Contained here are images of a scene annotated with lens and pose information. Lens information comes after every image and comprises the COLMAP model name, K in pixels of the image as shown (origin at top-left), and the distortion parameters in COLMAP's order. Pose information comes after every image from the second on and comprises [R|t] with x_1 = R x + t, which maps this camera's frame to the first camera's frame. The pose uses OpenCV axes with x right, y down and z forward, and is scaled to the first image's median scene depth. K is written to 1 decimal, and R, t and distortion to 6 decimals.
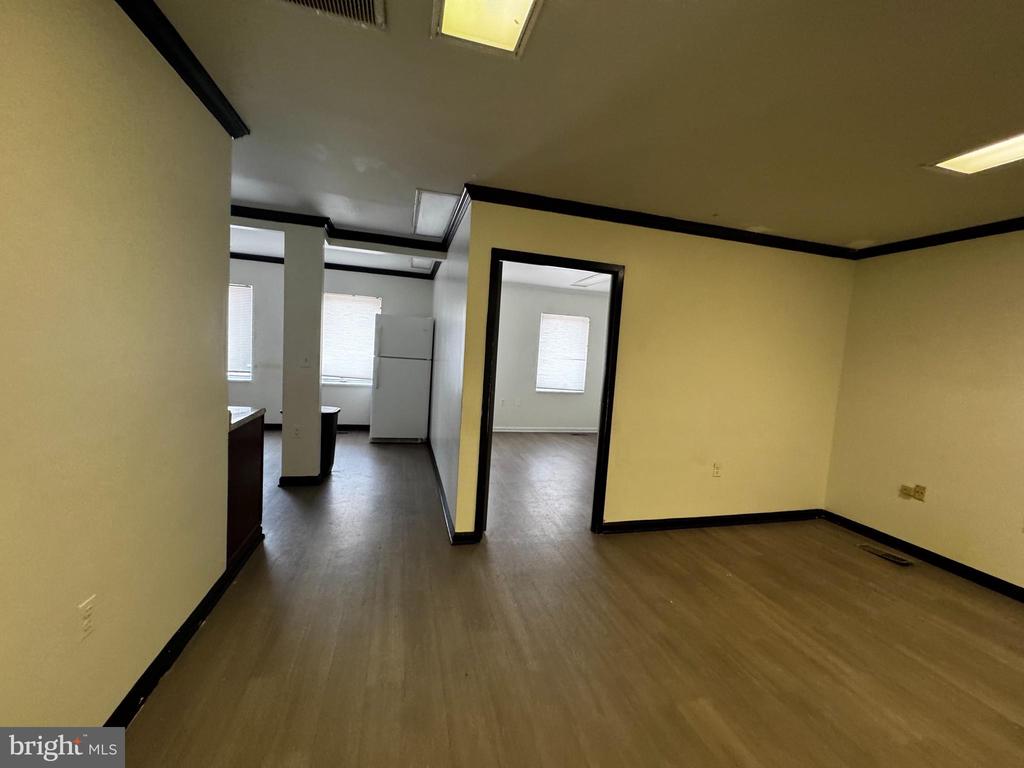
lens RADIAL K [[407.7, 0, 513.2], [0, 407.7, 381.5], [0, 0, 1]] dist [-0.001543, 0.000163]
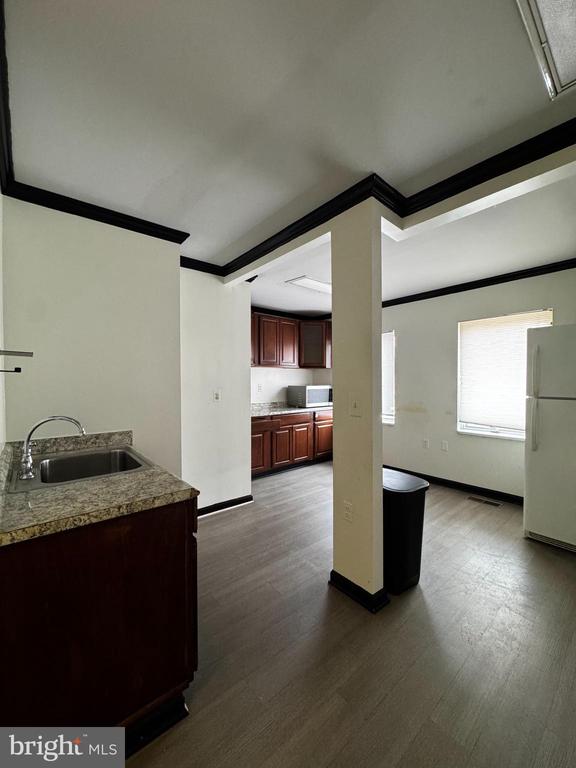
lens RADIAL K [[305.8, 0, 288.9], [0, 305.8, 384.6], [0, 0, 1]] dist [-0.001543, 0.000163]
pose [[0.418584, -0.057828, -0.906335, -0.067468], [-0.046487, 0.995298, -0.084974, -0.023726], [0.906988, 0.077701, 0.413928, 0.463358]]
